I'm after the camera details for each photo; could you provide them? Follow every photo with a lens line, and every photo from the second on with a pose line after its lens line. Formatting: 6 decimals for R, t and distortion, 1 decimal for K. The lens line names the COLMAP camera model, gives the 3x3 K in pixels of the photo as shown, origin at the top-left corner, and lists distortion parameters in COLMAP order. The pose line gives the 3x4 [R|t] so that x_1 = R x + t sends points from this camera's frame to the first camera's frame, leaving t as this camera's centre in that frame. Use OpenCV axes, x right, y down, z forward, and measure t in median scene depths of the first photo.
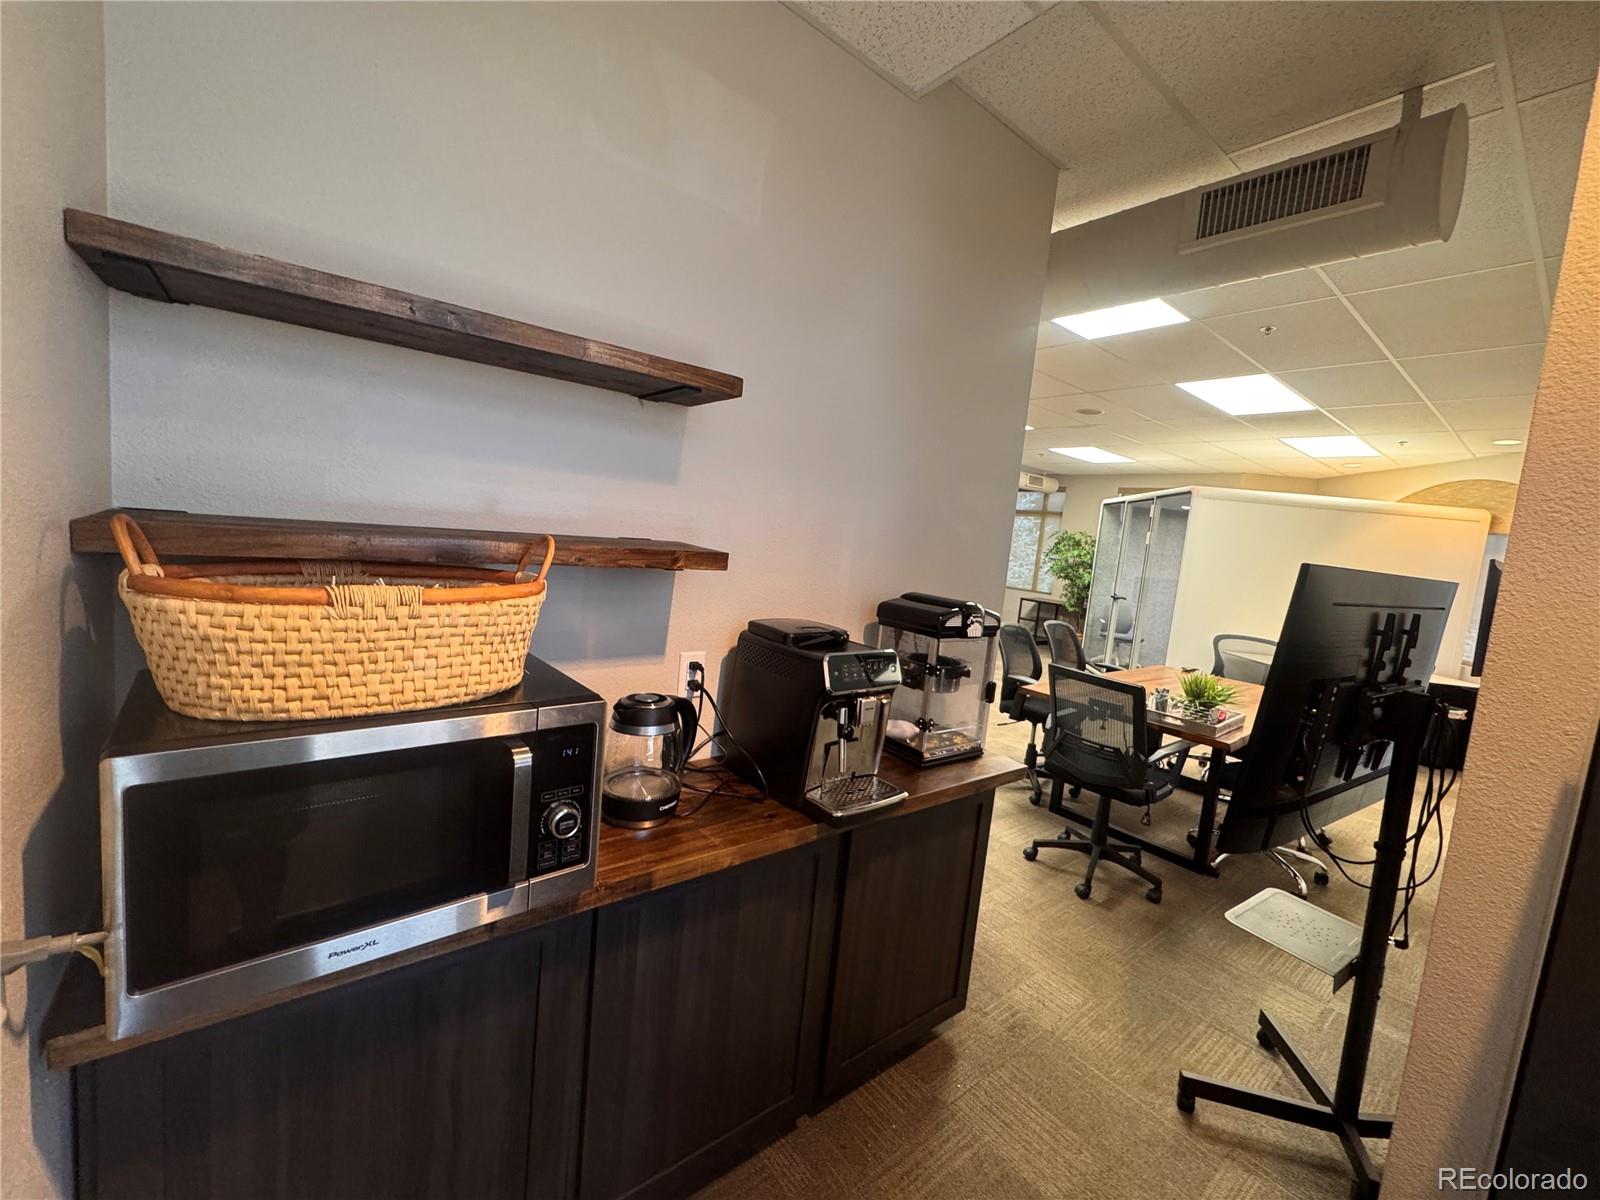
lens RADIAL K [[639.6, 0, 803.7], [0, 639.6, 600.1], [0, 0, 1]] dist [-0.000298, -0.000162]
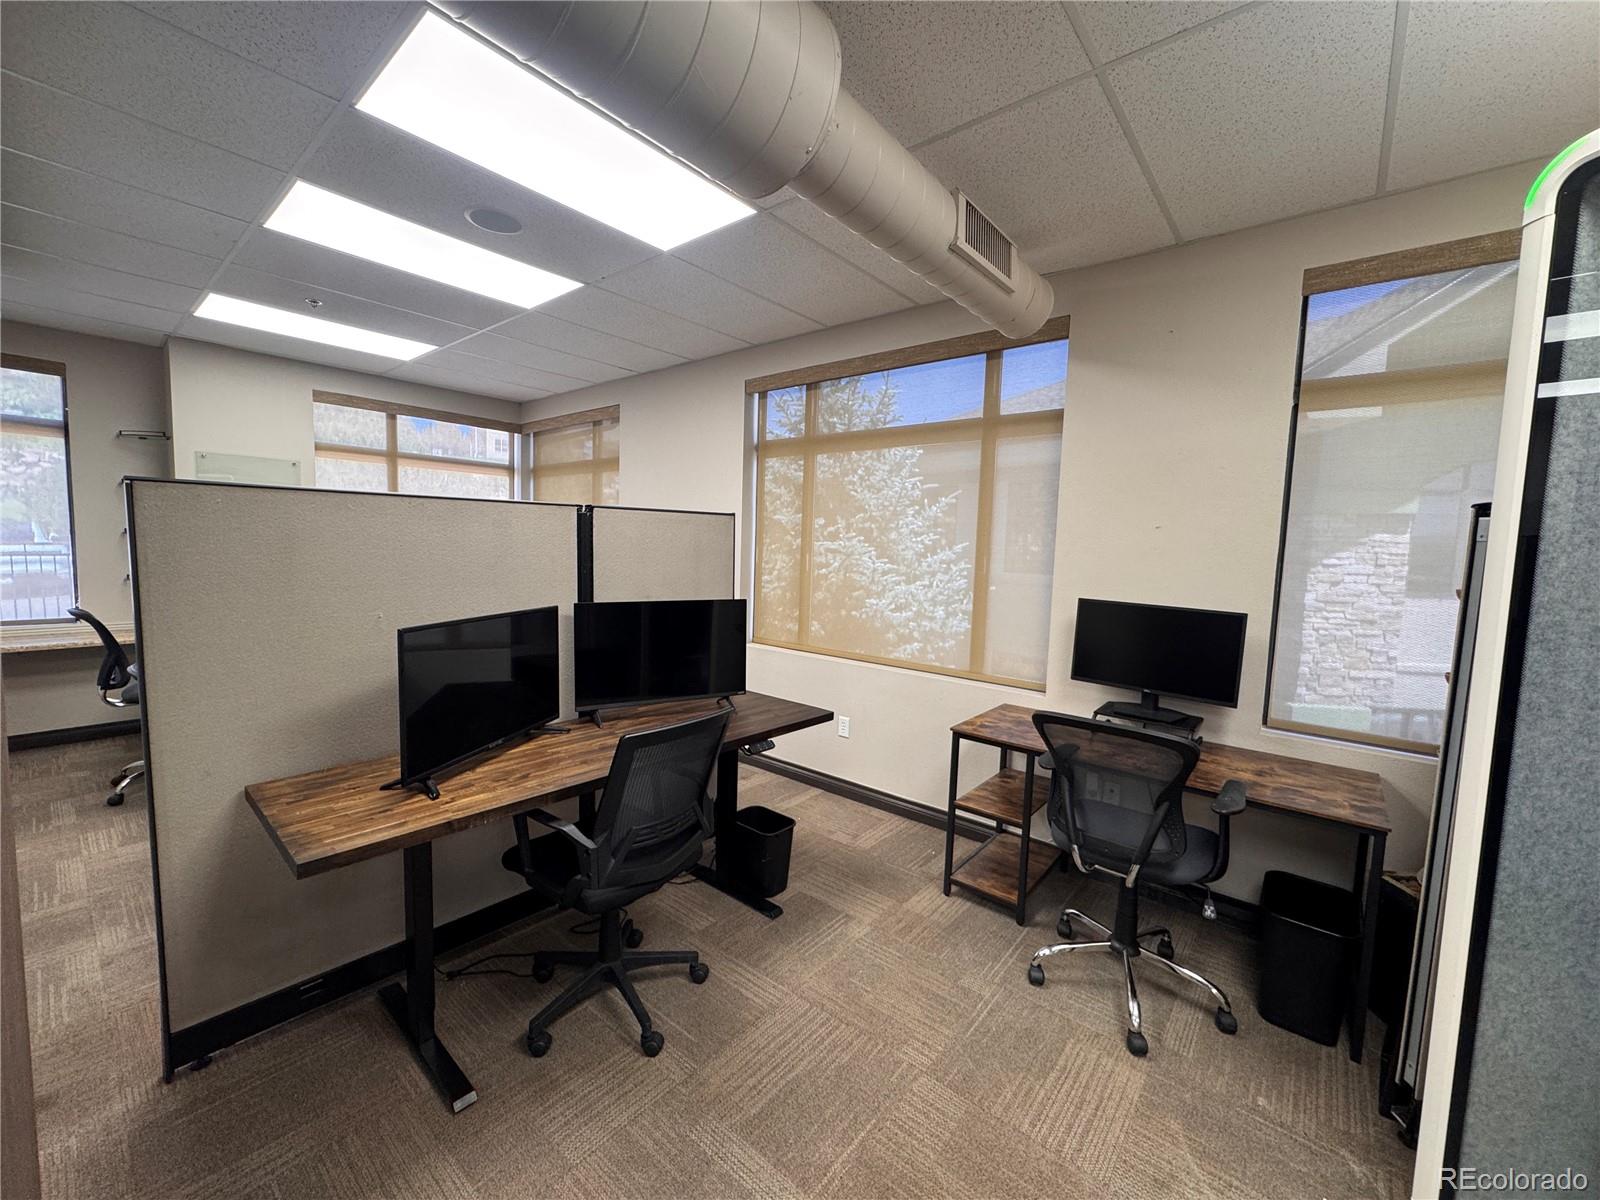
lens RADIAL K [[639.6, 0, 800.3], [0, 639.6, 595.7], [0, 0, 1]] dist [-0.000298, -0.000162]
pose [[0.977593, -0.083109, 0.193403, 0.488627], [0.086027, 0.996270, -0.006724, -0.131959], [-0.192123, 0.023212, 0.981096, 1.587419]]
